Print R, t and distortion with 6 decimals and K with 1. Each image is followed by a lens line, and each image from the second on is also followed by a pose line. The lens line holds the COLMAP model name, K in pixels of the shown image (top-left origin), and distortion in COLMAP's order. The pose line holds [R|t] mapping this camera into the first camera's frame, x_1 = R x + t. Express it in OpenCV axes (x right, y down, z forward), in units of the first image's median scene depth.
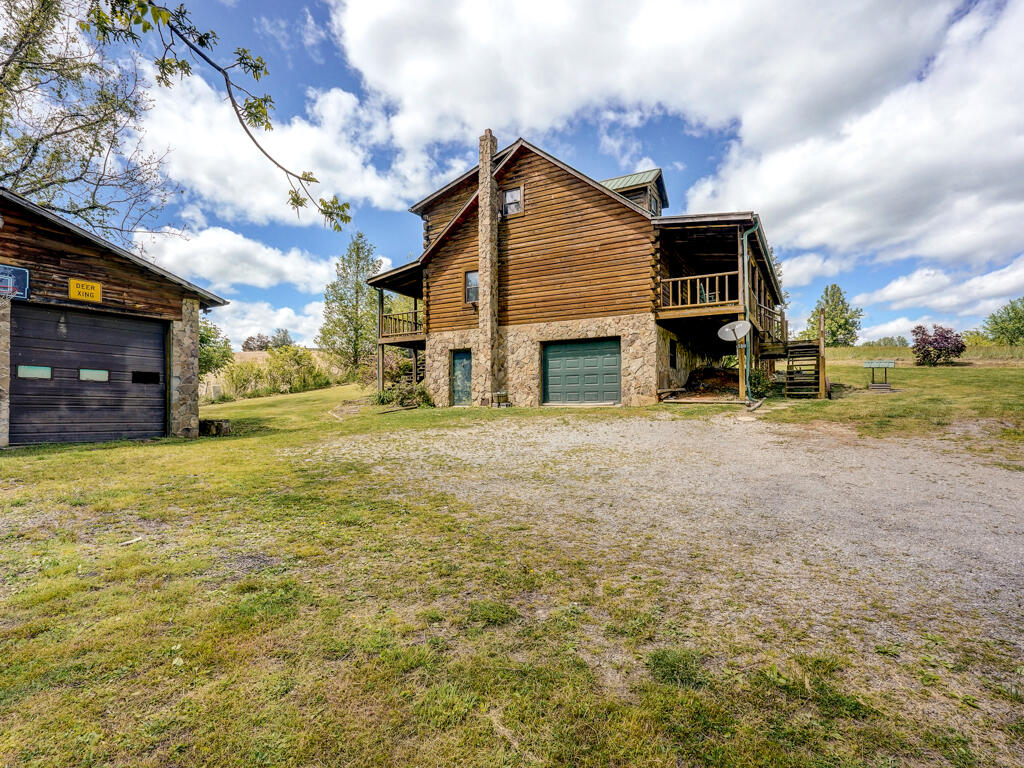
lens RADIAL K [[533.6, 0, 512.0], [0, 533.6, 402.5], [0, 0, 1]] dist [-0.002964, 0.000355]
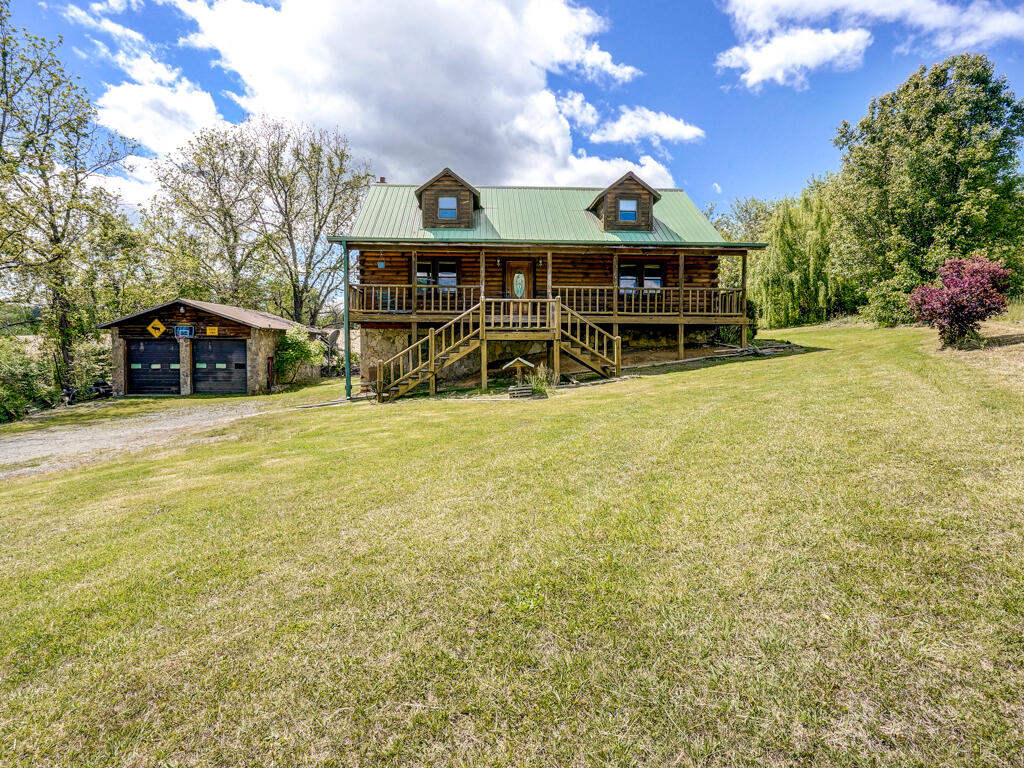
lens RADIAL K [[545.5, 0, 501.8], [0, 545.5, 358.0], [0, 0, 1]] dist [0.000195, 0.000755]
pose [[0.525024, 0.017238, -0.850913, 1.382254], [0.001610, 0.999773, 0.021247, -0.098717], [0.851086, -0.012525, 0.524877, 0.579311]]
